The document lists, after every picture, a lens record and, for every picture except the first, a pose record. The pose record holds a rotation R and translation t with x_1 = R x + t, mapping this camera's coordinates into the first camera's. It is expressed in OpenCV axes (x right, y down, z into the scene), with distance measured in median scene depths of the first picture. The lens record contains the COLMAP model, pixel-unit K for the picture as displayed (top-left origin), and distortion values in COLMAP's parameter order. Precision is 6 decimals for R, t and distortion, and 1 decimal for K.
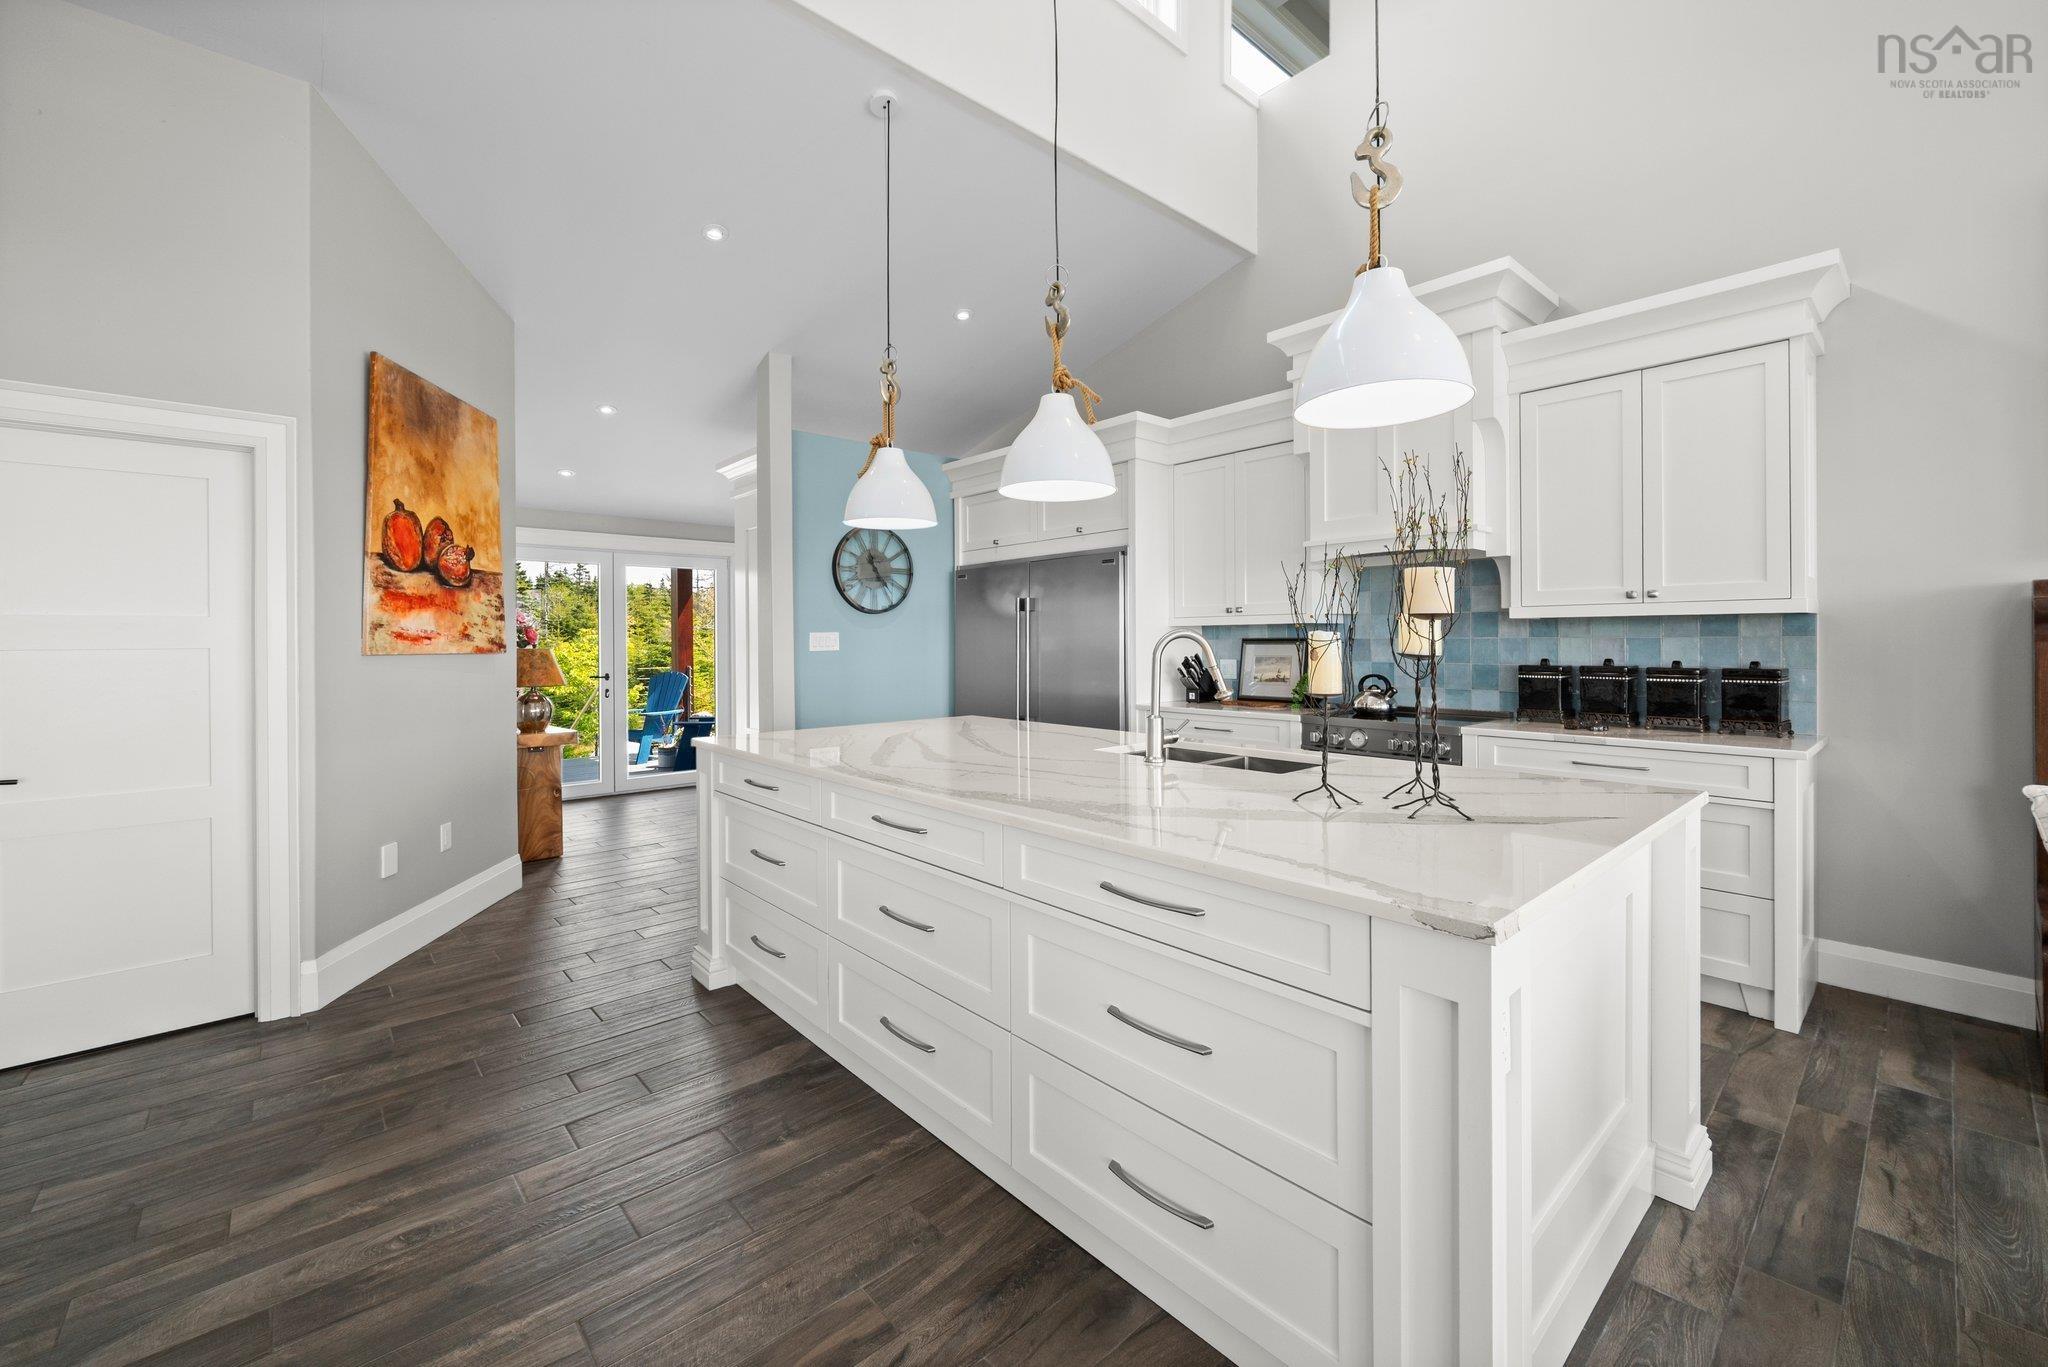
lens RADIAL K [[822.4, 0, 1021.4], [0, 822.4, 667.5], [0, 0, 1]] dist [0.001057, 0.000065]
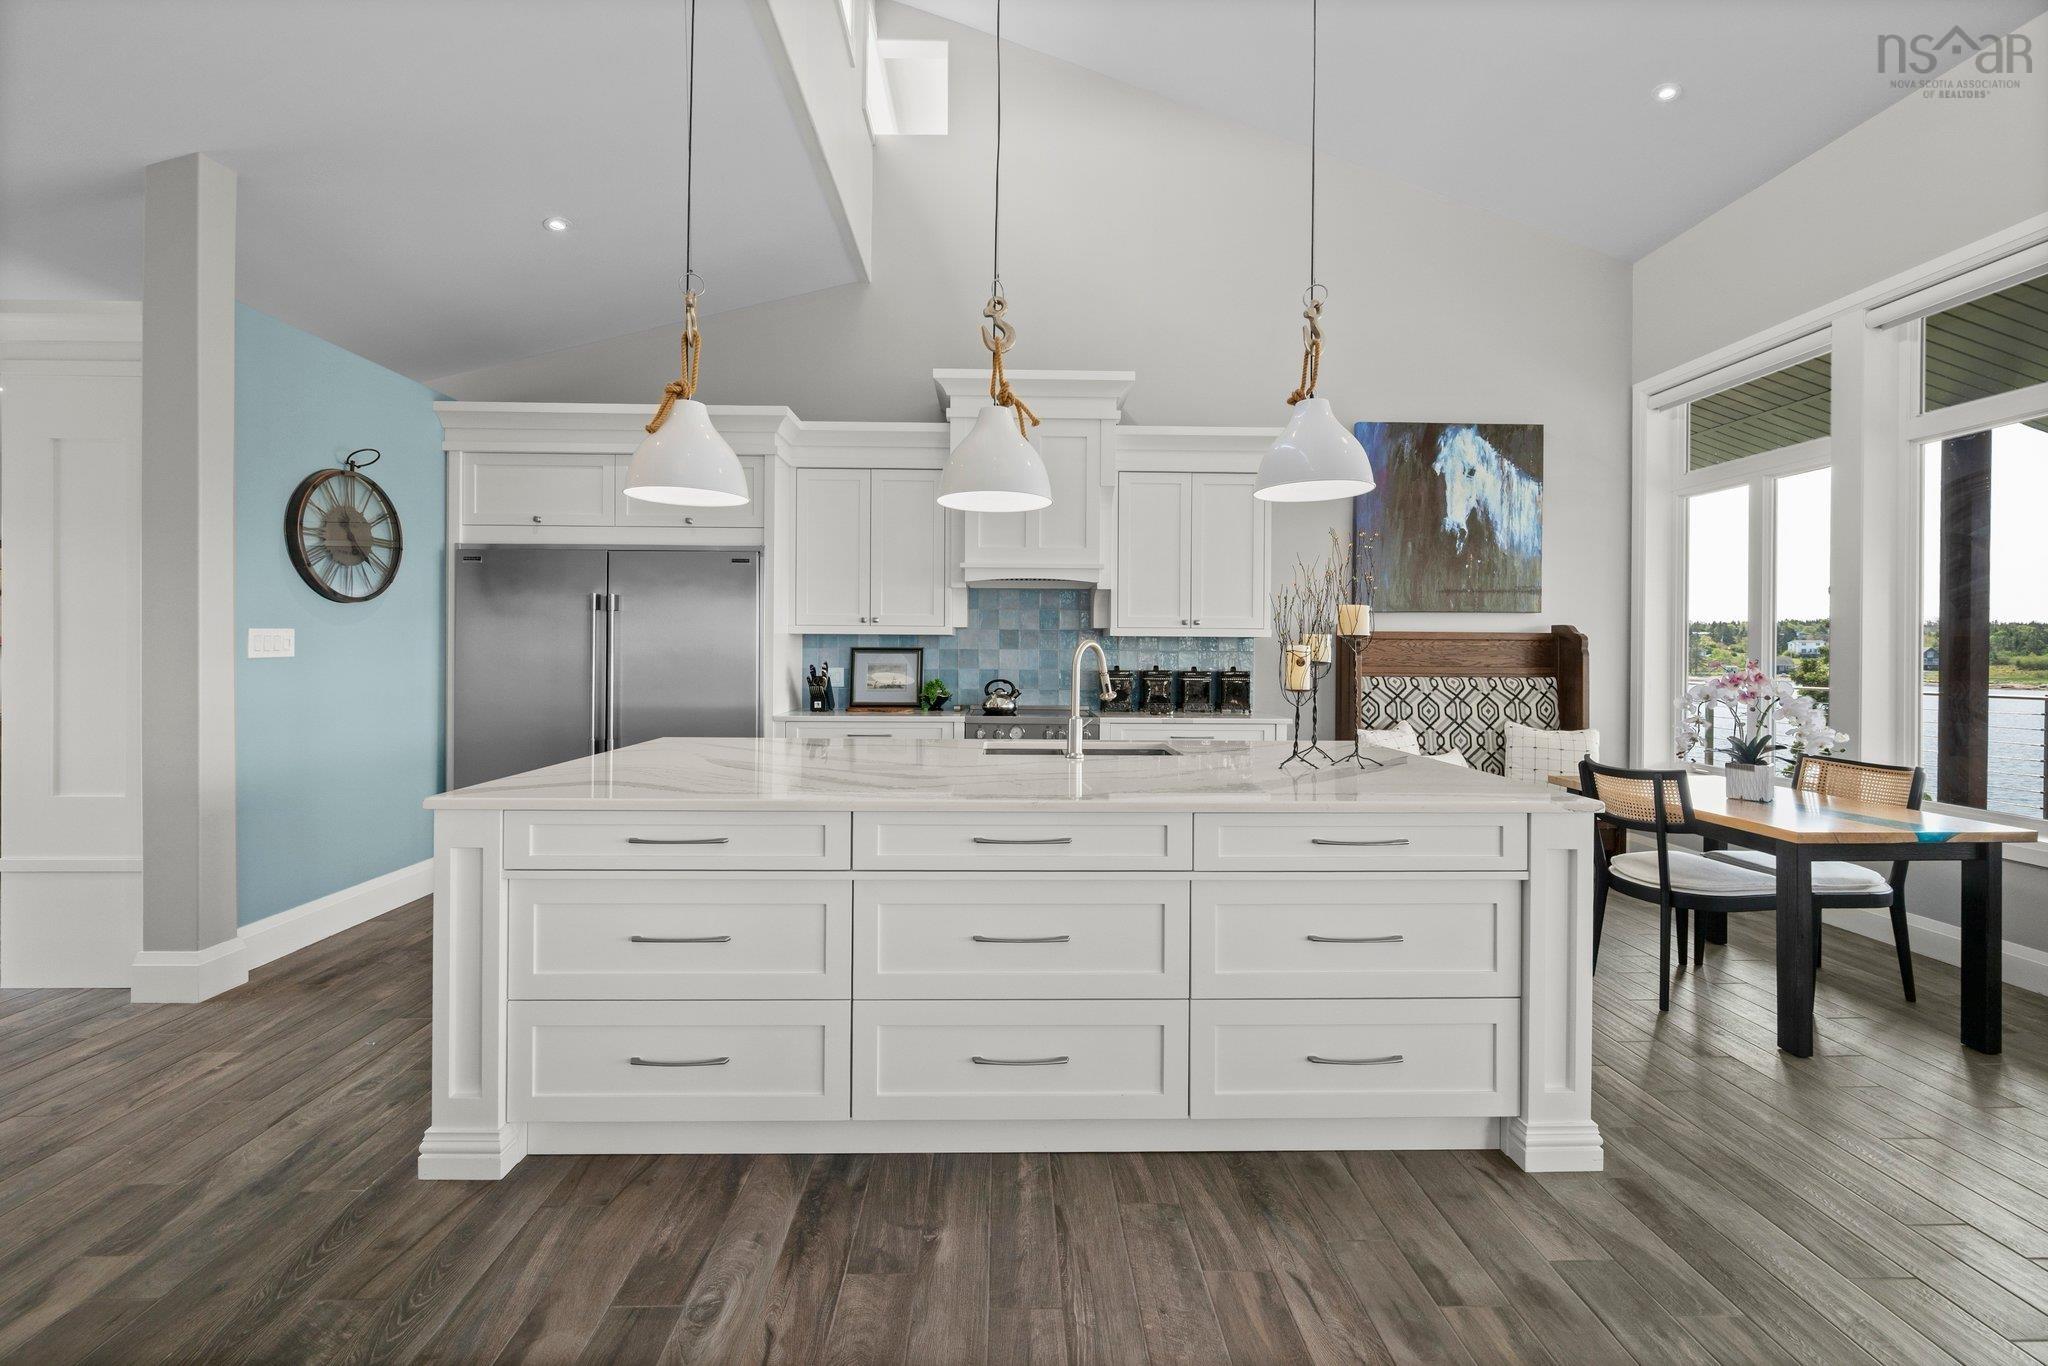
lens RADIAL K [[815.9, 0, 1027.0], [0, 815.9, 680.6], [0, 0, 1]] dist [0.000196, 0.000113]
pose [[0.651588, -0.016875, 0.758385, -0.385452], [0.013443, 0.999852, 0.010698, -0.001545], [-0.758454, 0.003224, 0.651719, 0.172442]]
